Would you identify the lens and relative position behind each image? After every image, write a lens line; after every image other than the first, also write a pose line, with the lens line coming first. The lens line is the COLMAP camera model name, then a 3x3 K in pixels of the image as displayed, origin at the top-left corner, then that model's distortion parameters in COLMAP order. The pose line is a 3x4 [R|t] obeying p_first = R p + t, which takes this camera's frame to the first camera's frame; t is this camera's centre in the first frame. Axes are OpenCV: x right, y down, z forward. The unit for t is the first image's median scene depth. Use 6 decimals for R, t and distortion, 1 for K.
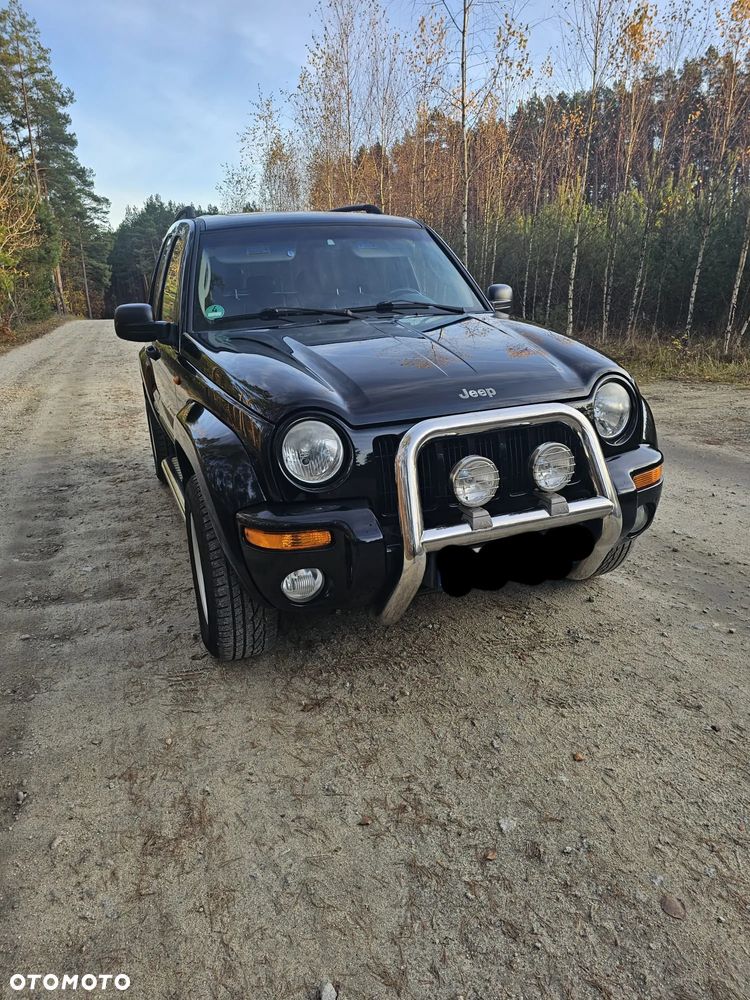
lens RADIAL K [[675.1, 0, 372.4], [0, 675.1, 483.7], [0, 0, 1]] dist [0.046347, -0.041633]
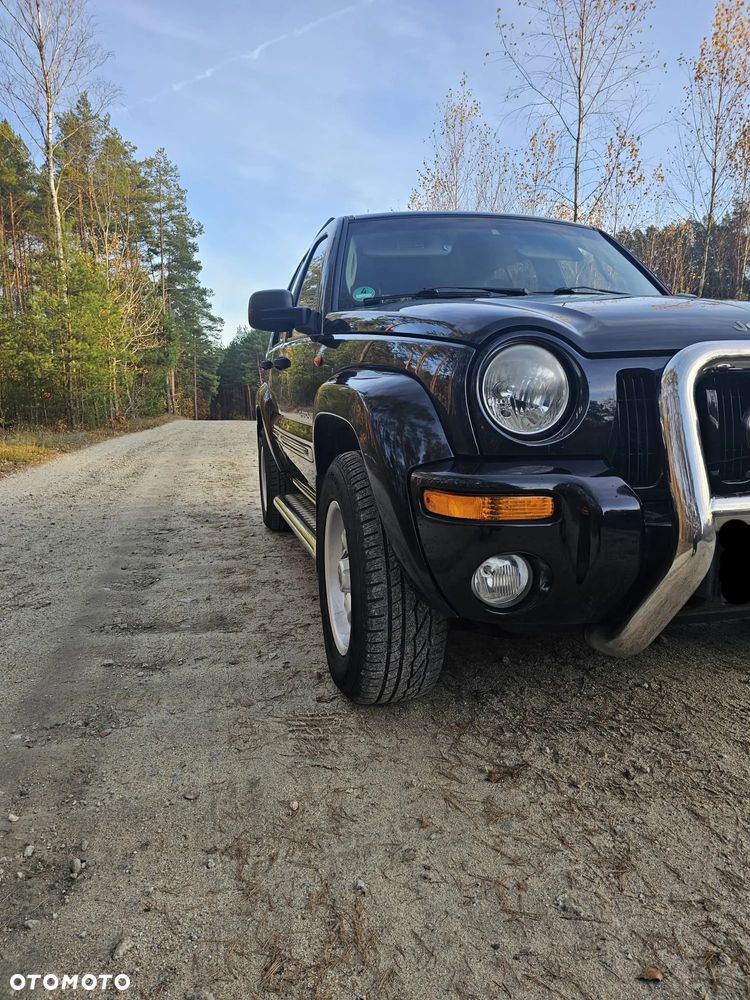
lens RADIAL K [[665.2, 0, 378.4], [0, 665.2, 482.6], [0, 0, 1]] dist [0.051191, -0.045948]
pose [[0.992792, 0.041815, -0.112316, -0.117656], [-0.059770, 0.985045, -0.161597, 0.126671], [0.103880, 0.167145, 0.980445, 0.231601]]
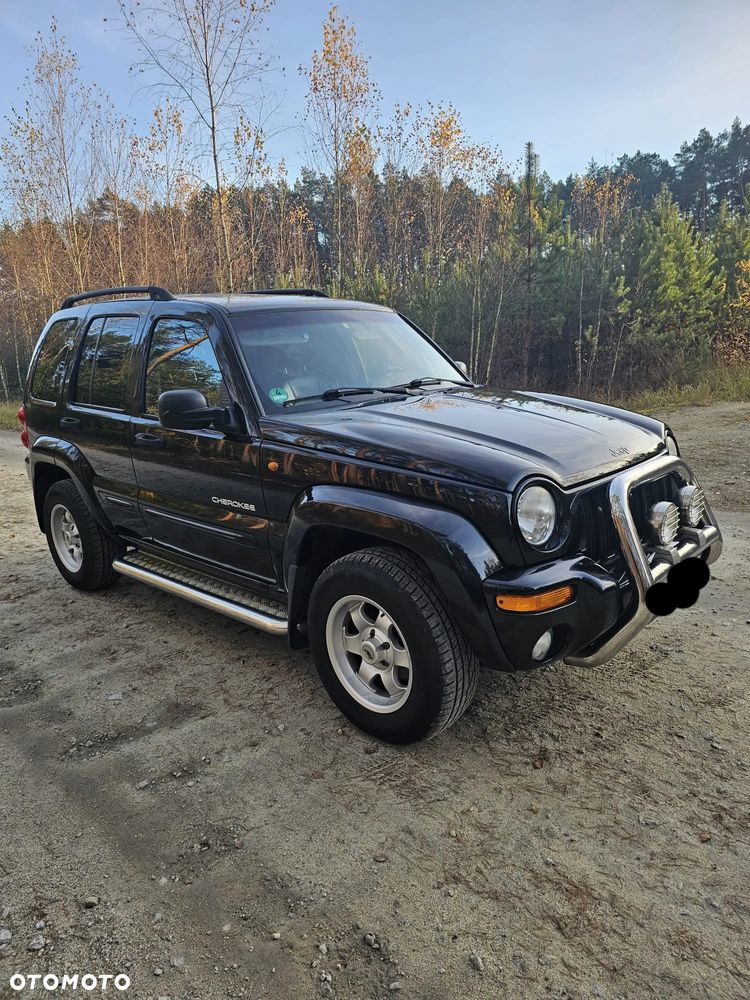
lens RADIAL K [[672.9, 0, 358.6], [0, 672.9, 480.8], [0, 0, 1]] dist [0.047153, -0.037480]
pose [[0.906377, -0.093331, 0.412033, -0.582147], [0.136737, 0.987604, -0.077084, -0.042827], [-0.399731, 0.126207, 0.907903, 0.091943]]
